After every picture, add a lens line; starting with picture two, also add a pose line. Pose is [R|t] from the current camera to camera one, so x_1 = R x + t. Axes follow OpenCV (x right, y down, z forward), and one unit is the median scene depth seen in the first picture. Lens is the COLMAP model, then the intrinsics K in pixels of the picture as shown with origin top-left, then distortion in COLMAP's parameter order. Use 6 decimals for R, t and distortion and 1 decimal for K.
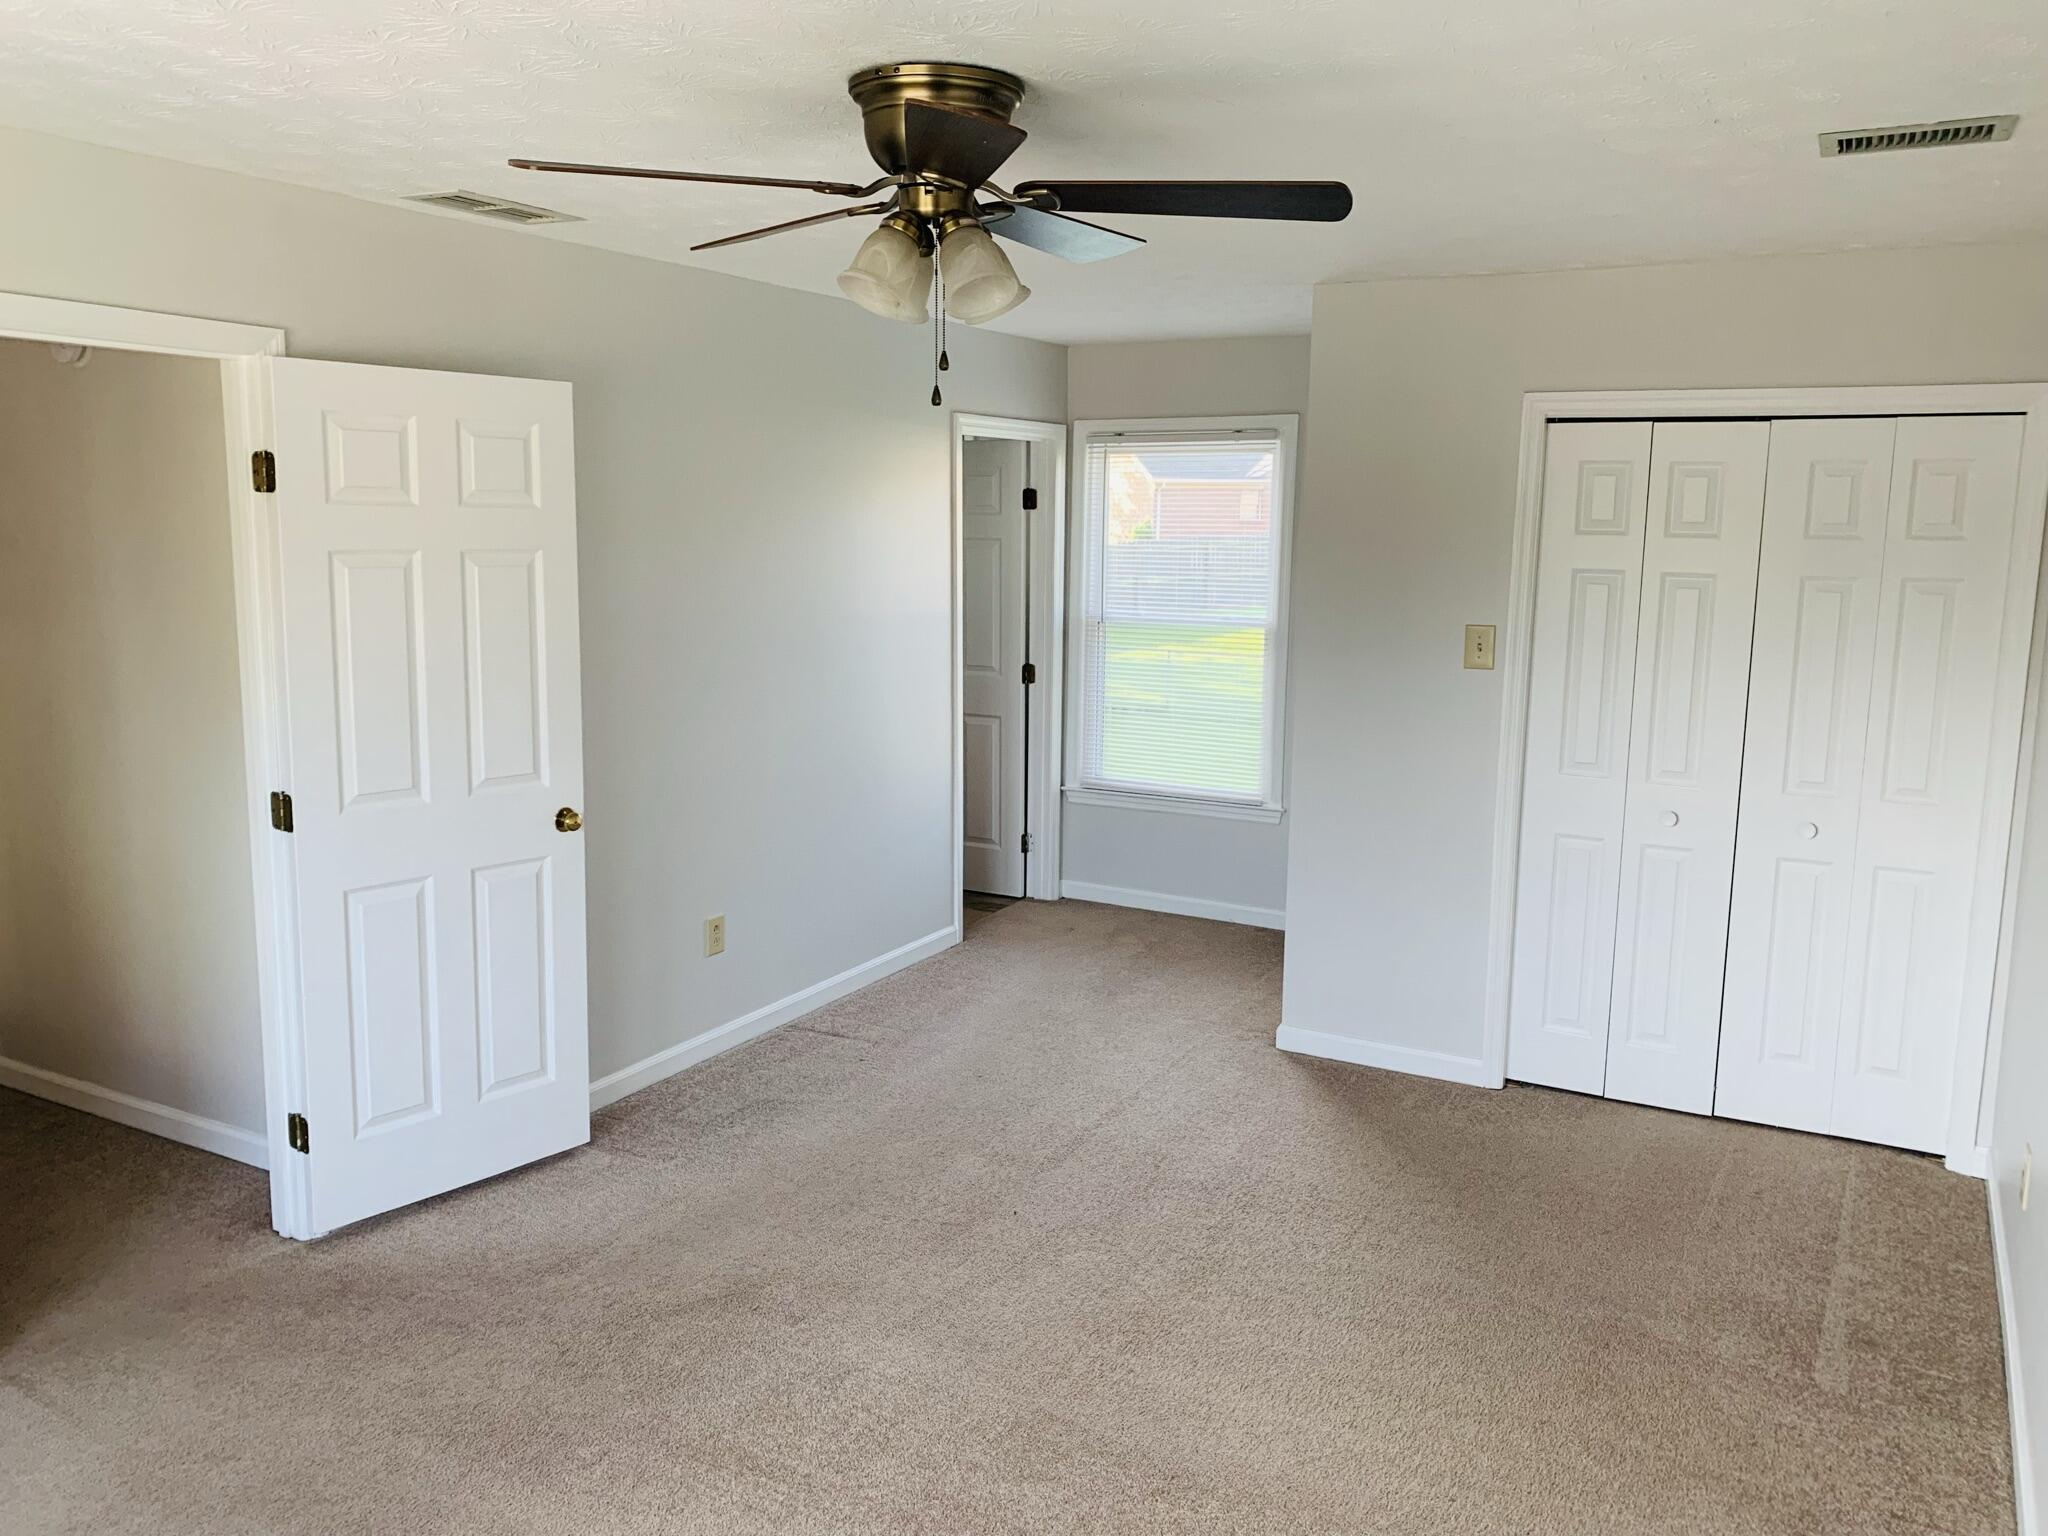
lens RADIAL K [[1568.5, 0, 1025.1], [0, 1568.5, 752.8], [0, 0, 1]] dist [0.049350, -0.050670]
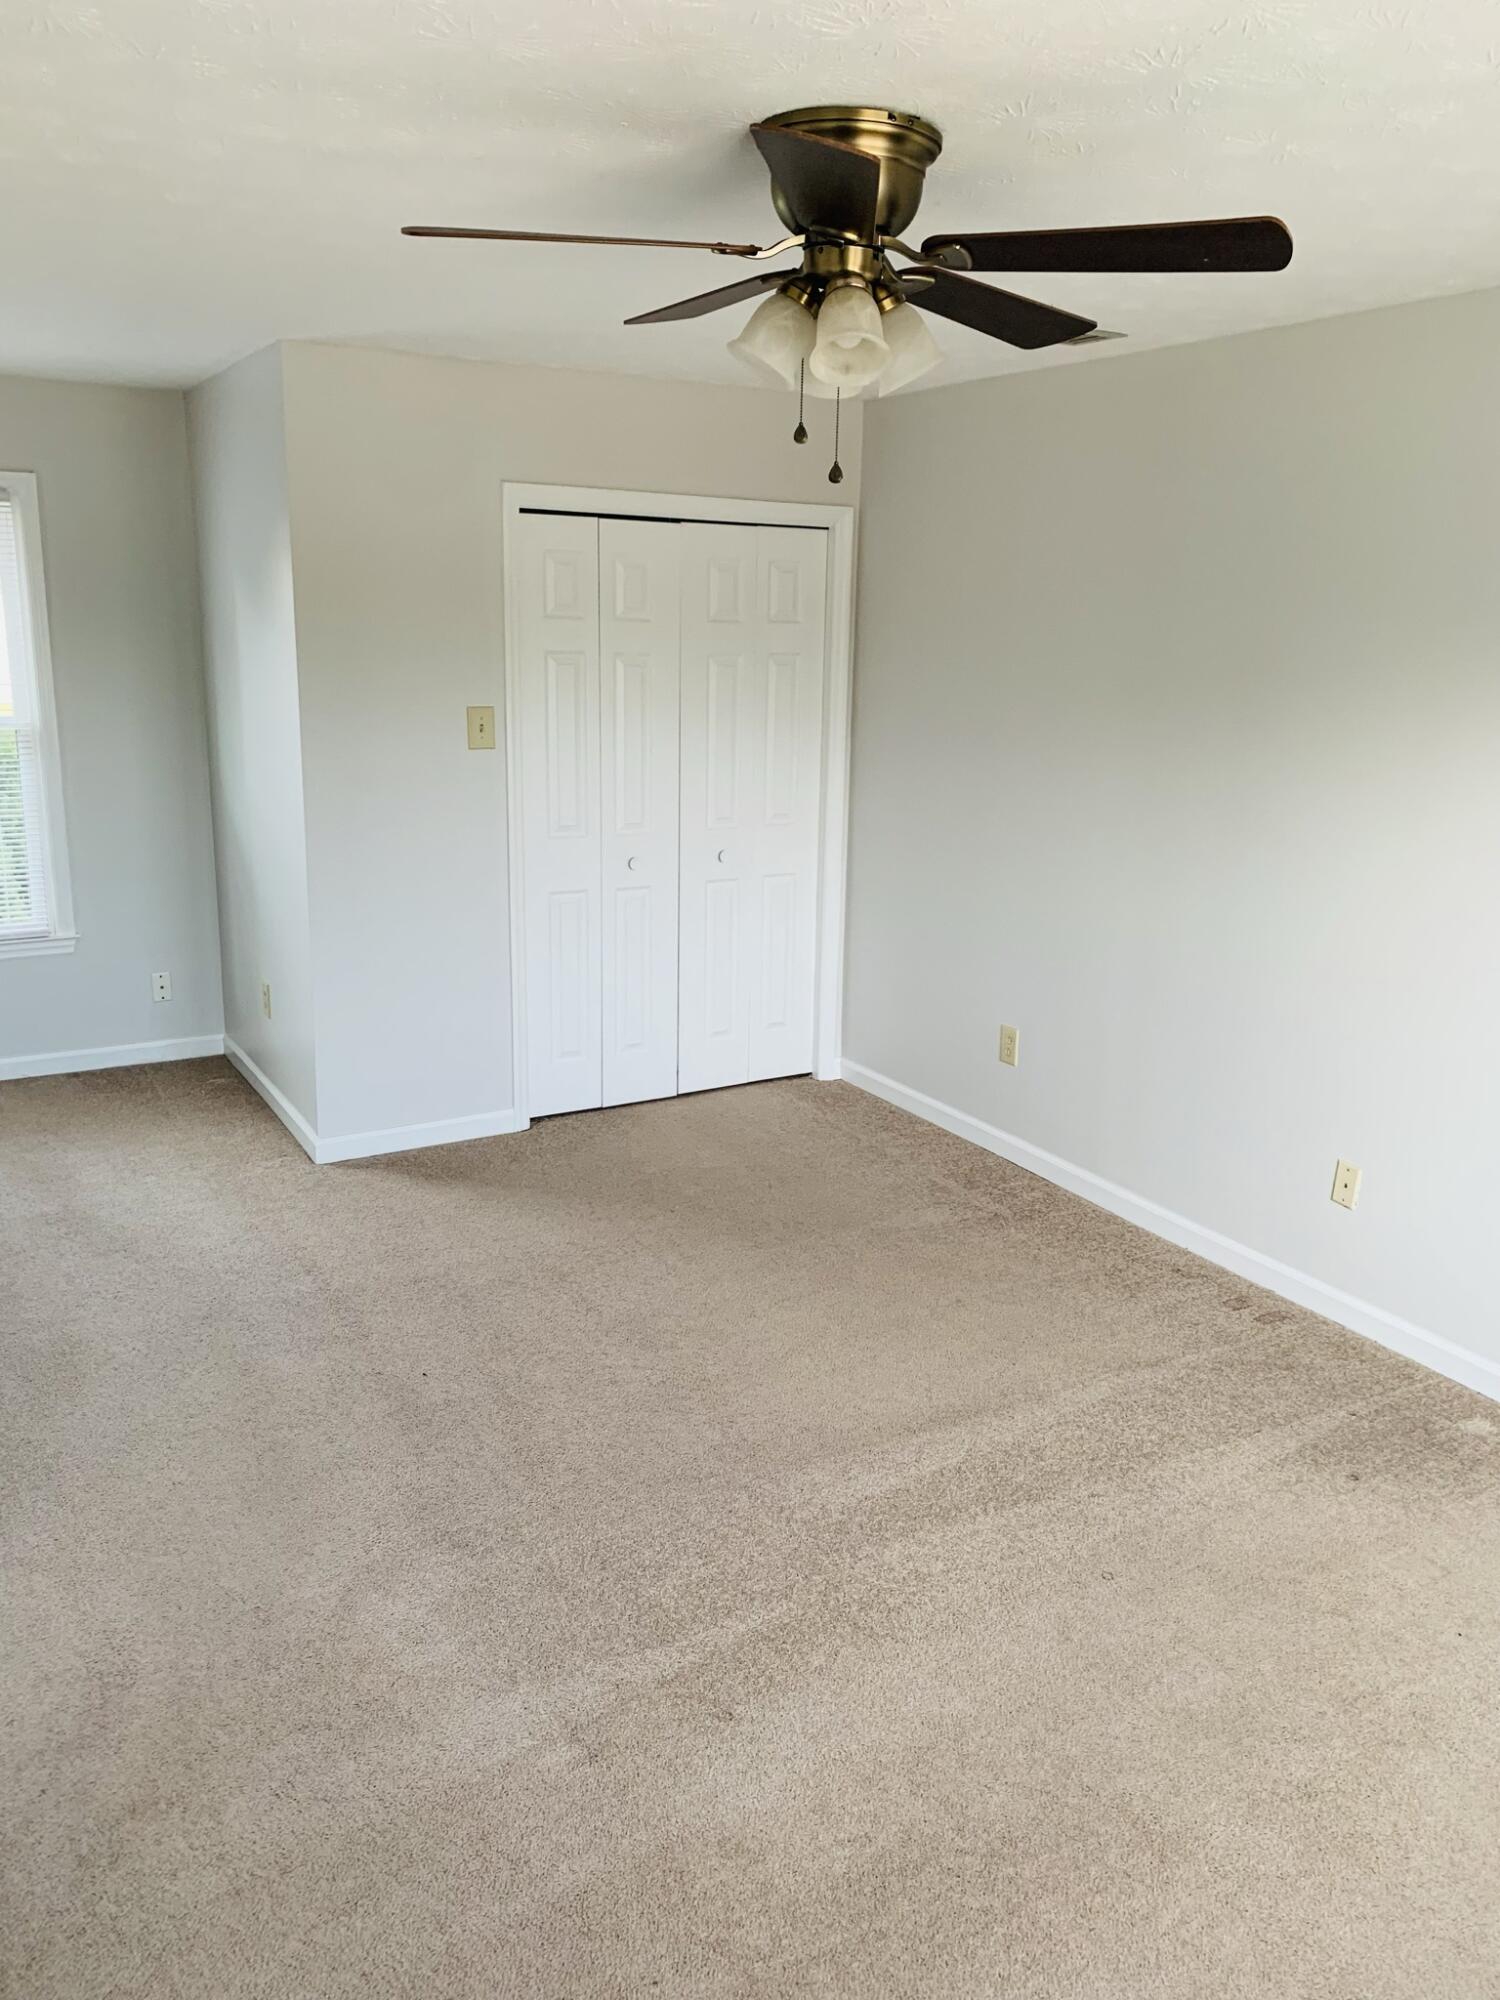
lens RADIAL K [[1531.8, 0, 750.0], [0, 1531.8, 1008.2], [0, 0, 1]] dist [0.049350, -0.050670]
pose [[0.512852, -0.215738, 0.830927, -0.529682], [0.121093, 0.976410, 0.178771, -0.047437], [-0.849893, 0.008937, 0.526879, 0.313683]]
